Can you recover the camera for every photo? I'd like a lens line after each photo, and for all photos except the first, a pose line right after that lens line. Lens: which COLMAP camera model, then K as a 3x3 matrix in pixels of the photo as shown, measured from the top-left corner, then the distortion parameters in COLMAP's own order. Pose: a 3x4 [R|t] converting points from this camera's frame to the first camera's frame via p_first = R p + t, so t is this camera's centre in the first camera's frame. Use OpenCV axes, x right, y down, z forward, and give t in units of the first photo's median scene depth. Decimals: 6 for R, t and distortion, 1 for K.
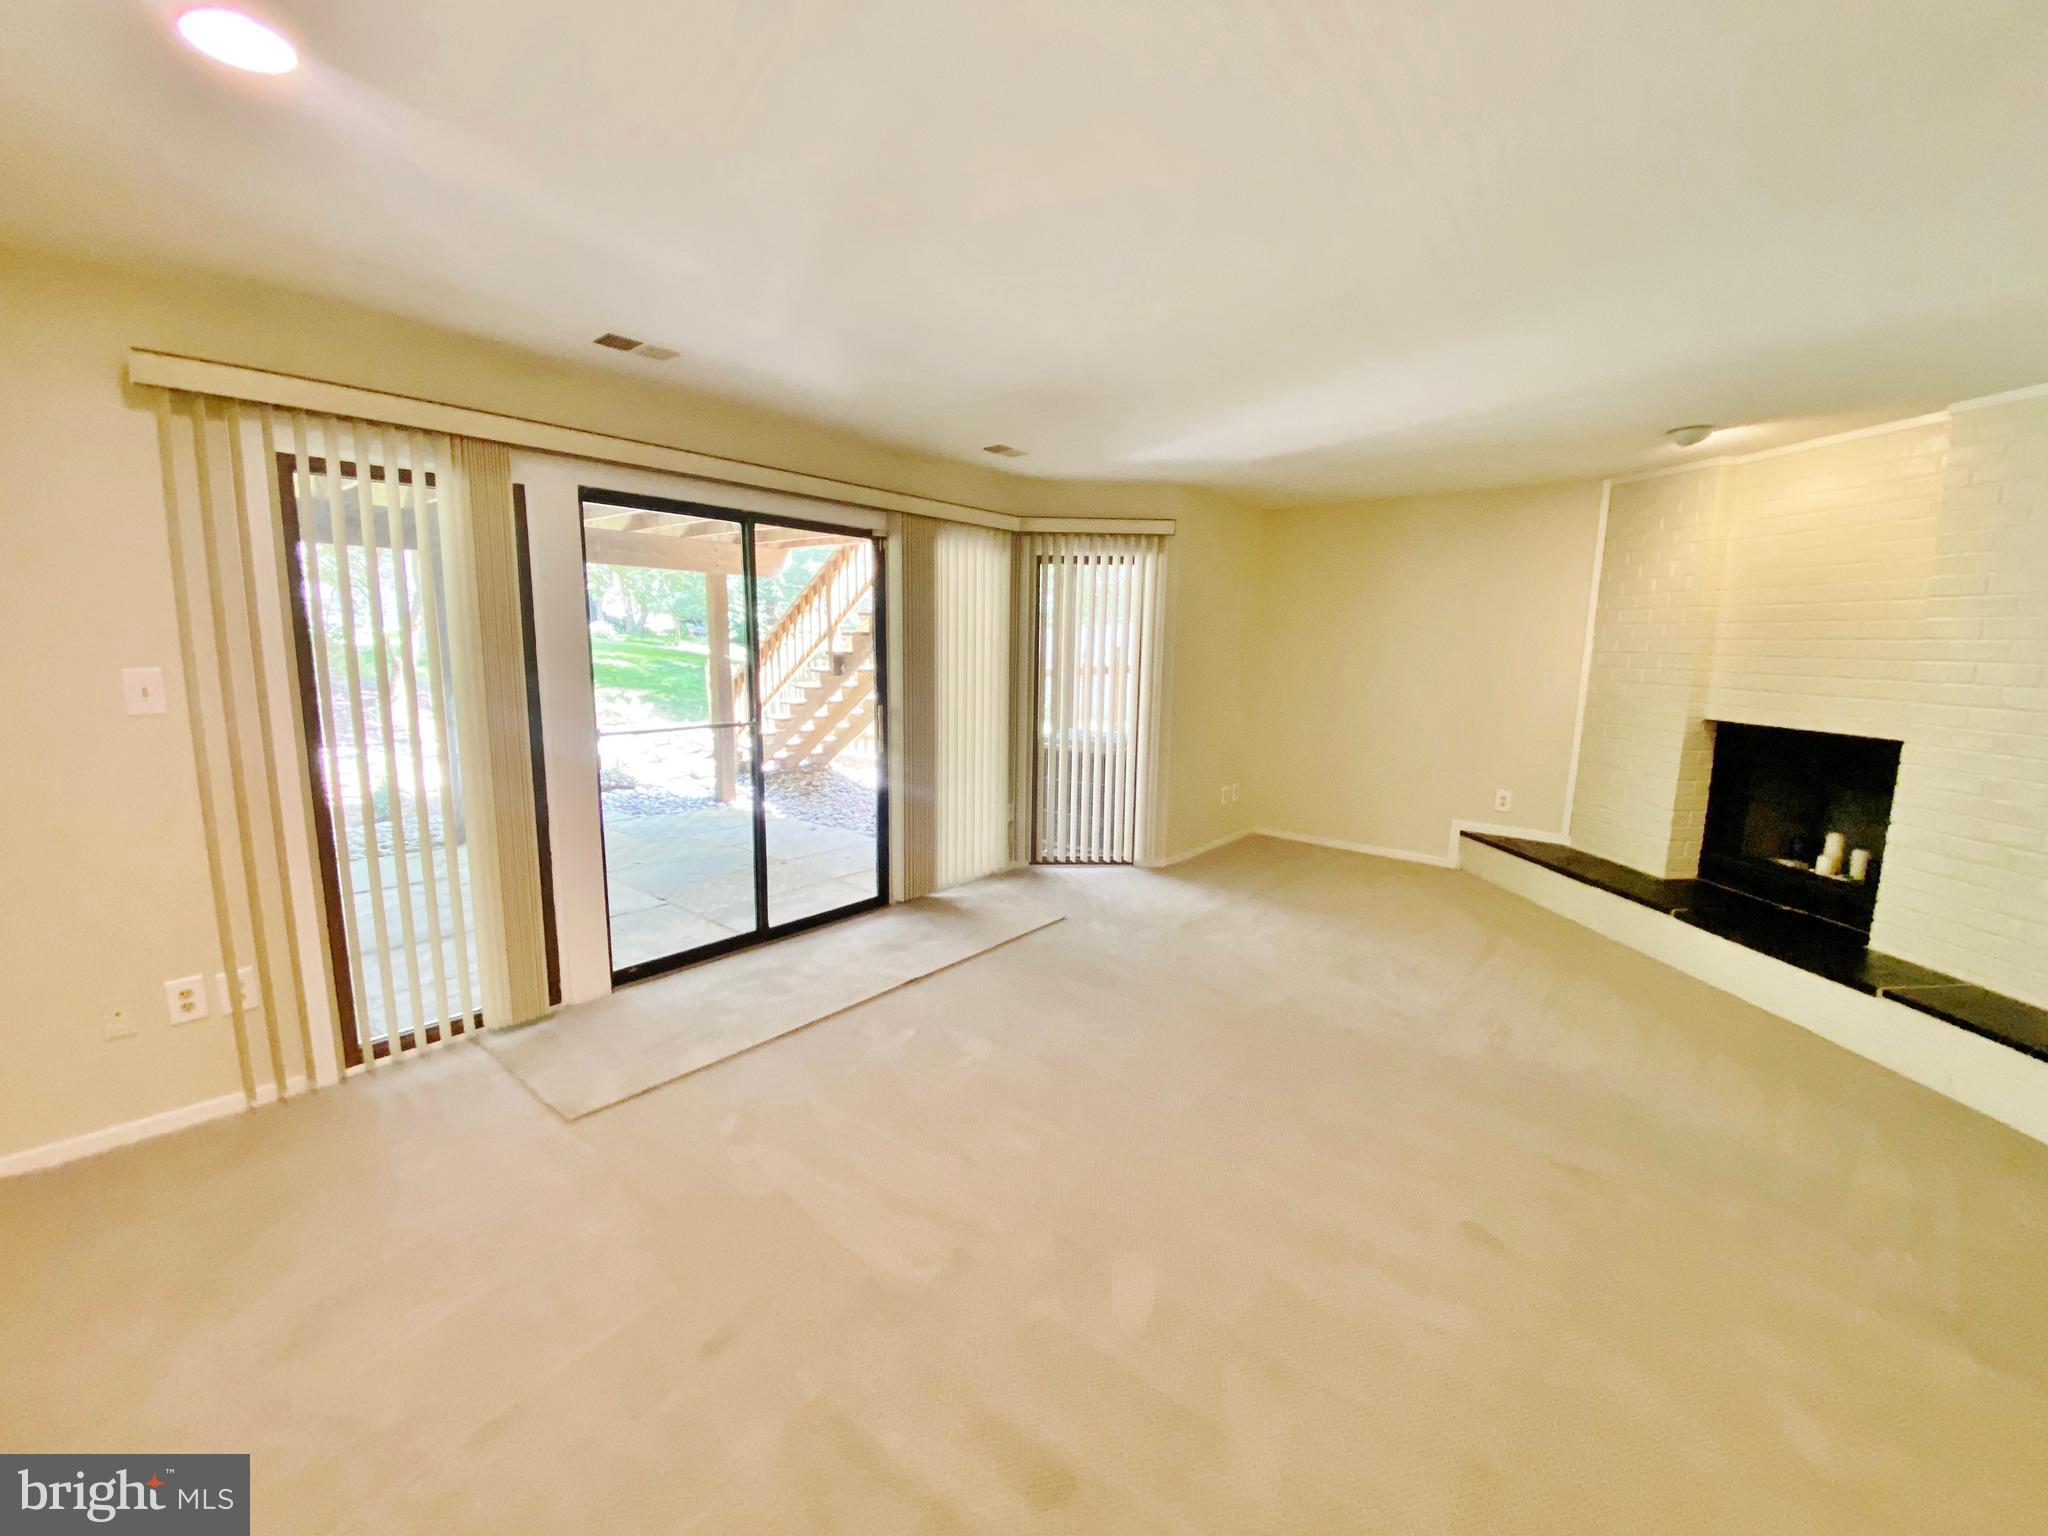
lens RADIAL K [[836.4, 0, 1027.8], [0, 836.4, 770.9], [0, 0, 1]] dist [0.058060, -0.043399]
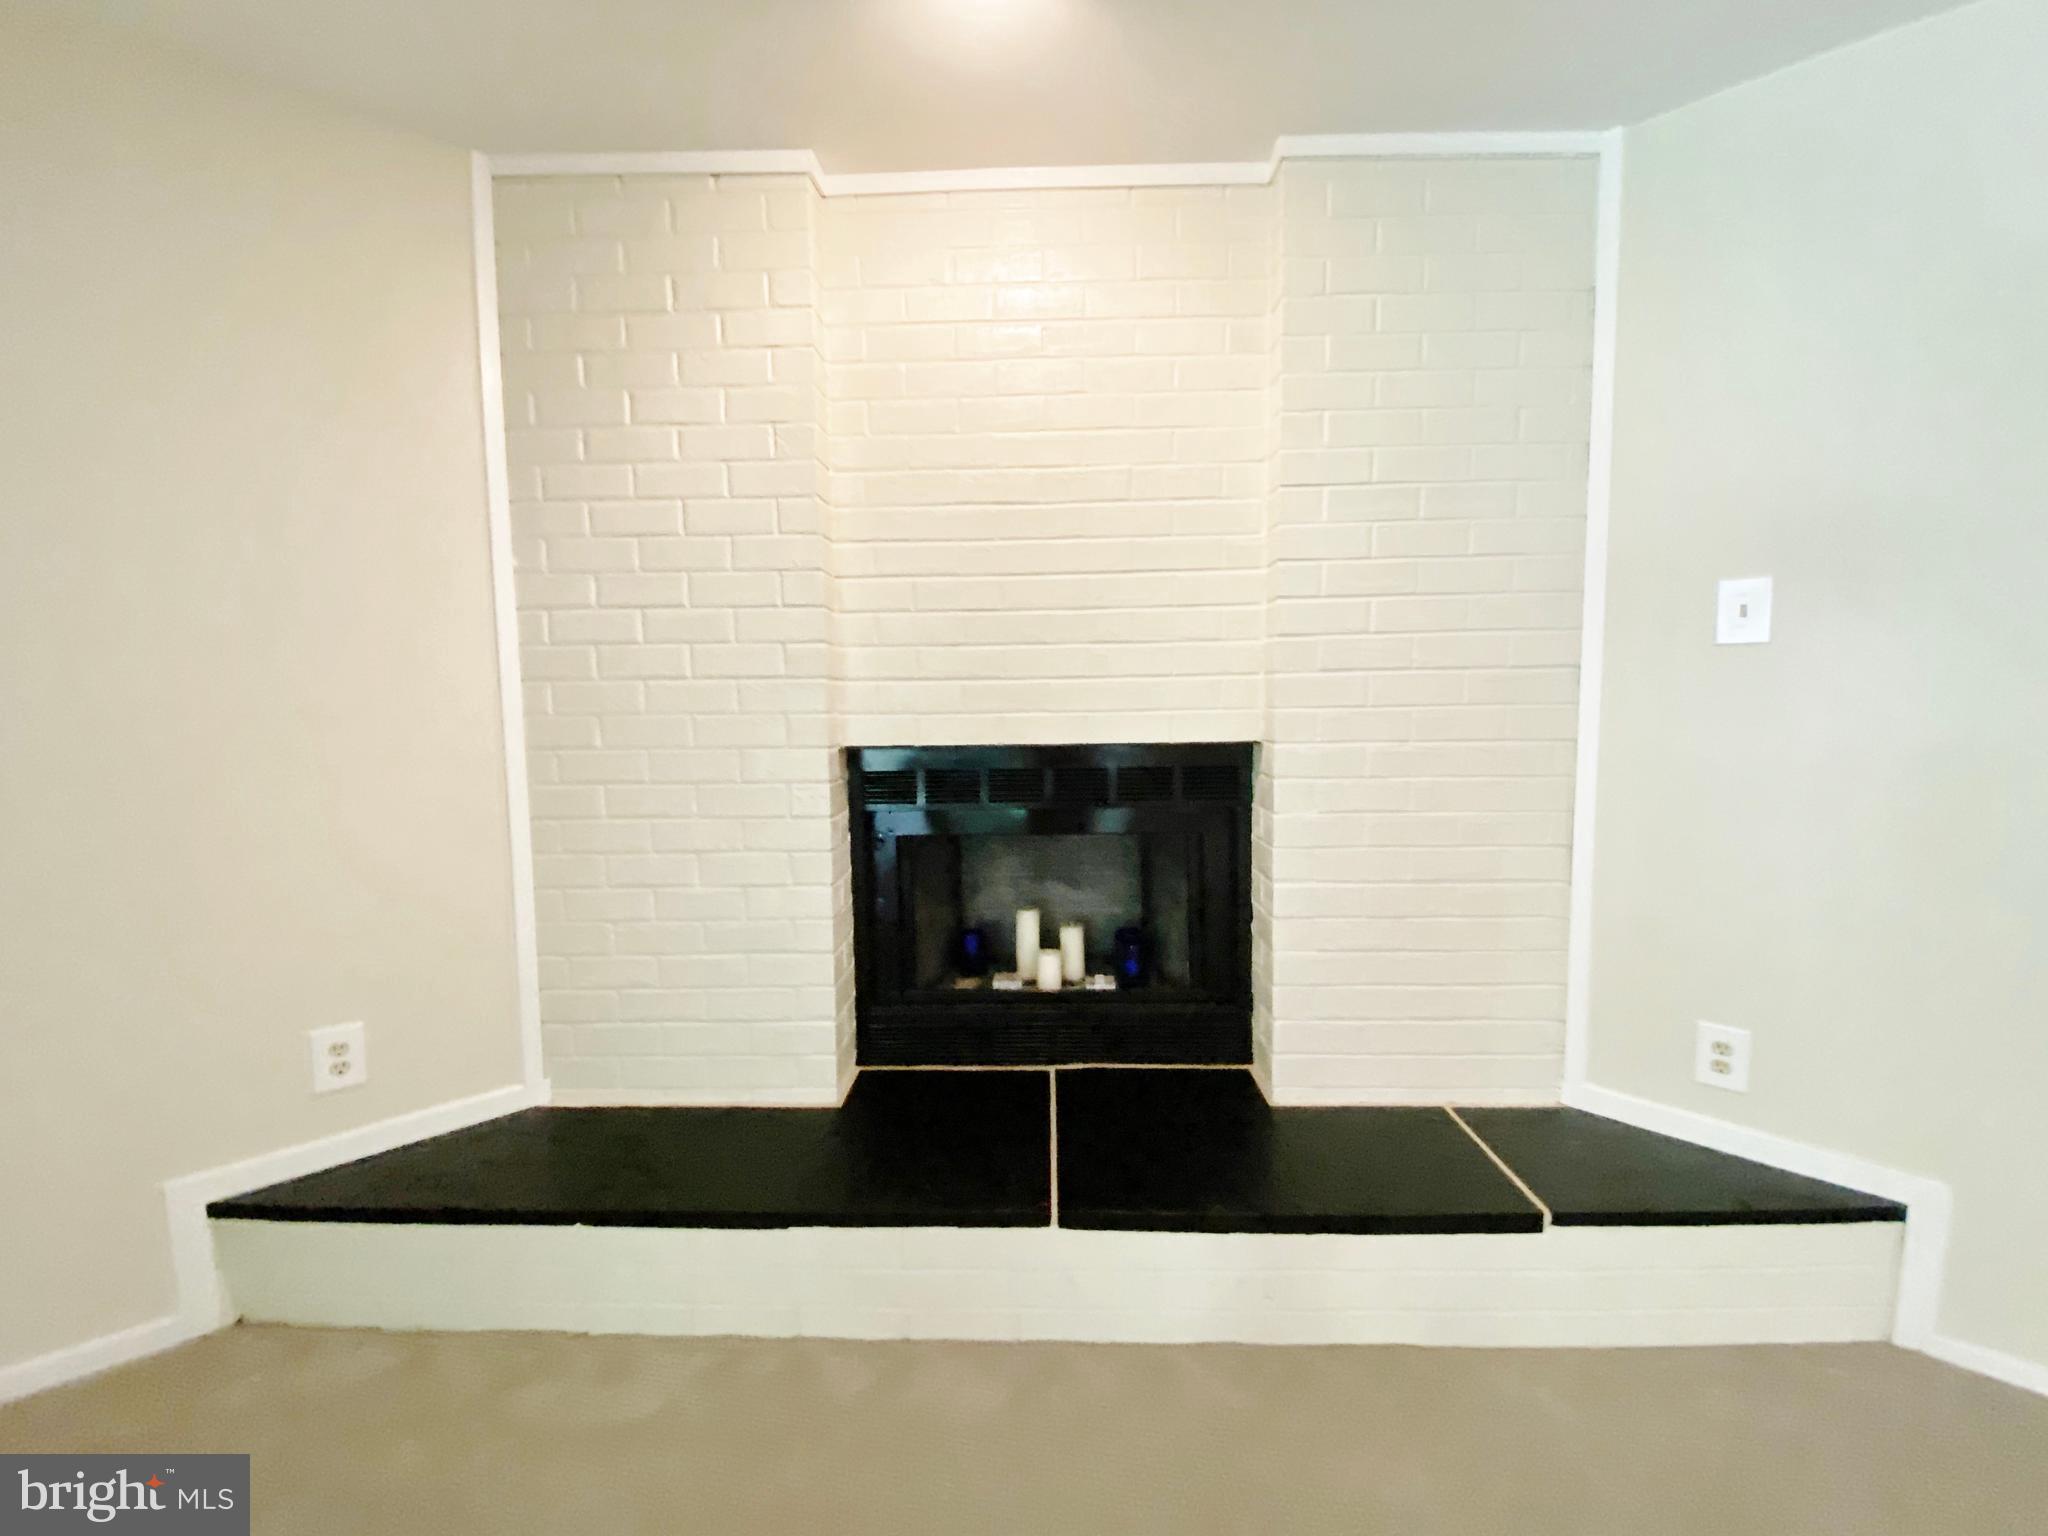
lens RADIAL K [[831.8, 0, 1015.3], [0, 831.8, 764.6], [0, 0, 1]] dist [0.017179, -0.019061]
pose [[0.114771, -0.098829, 0.988464, 0.337362], [0.168209, 0.982604, 0.078713, -0.067961], [-0.979047, 0.157234, 0.129399, 0.812719]]
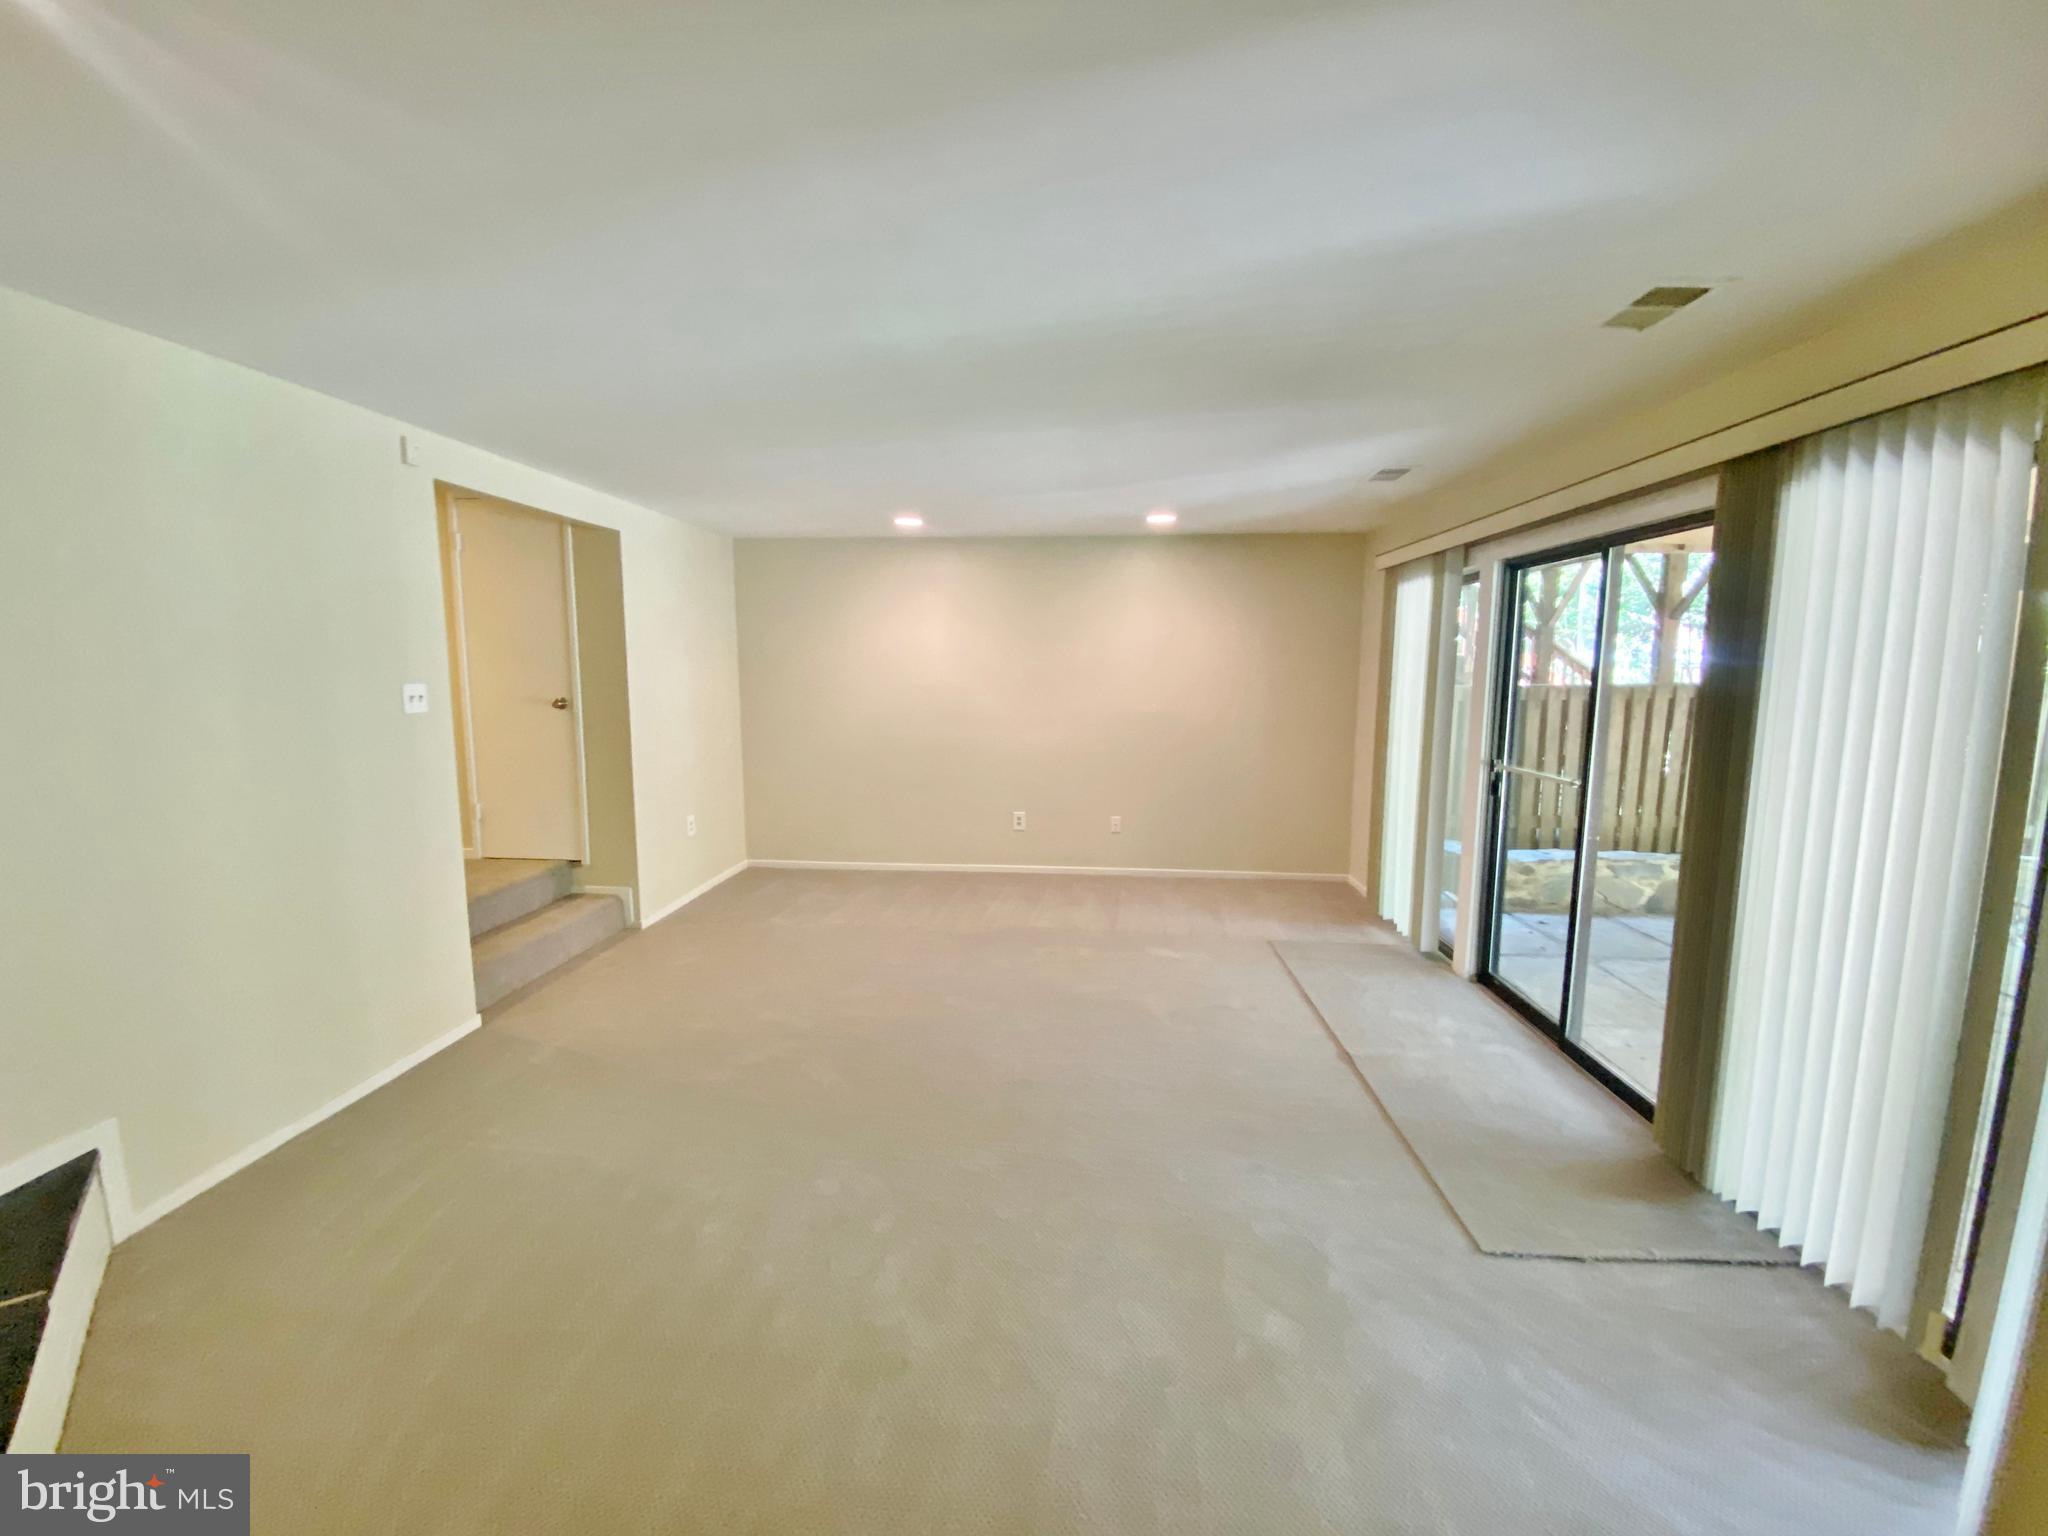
lens RADIAL K [[836.4, 0, 1027.8], [0, 836.4, 770.9], [0, 0, 1]] dist [0.058060, -0.043399]
pose [[-0.801731, 0.059364, -0.594729, 0.536209], [-0.107578, 0.964471, 0.241293, -0.185046], [0.587924, 0.257432, -0.766860, 1.149473]]
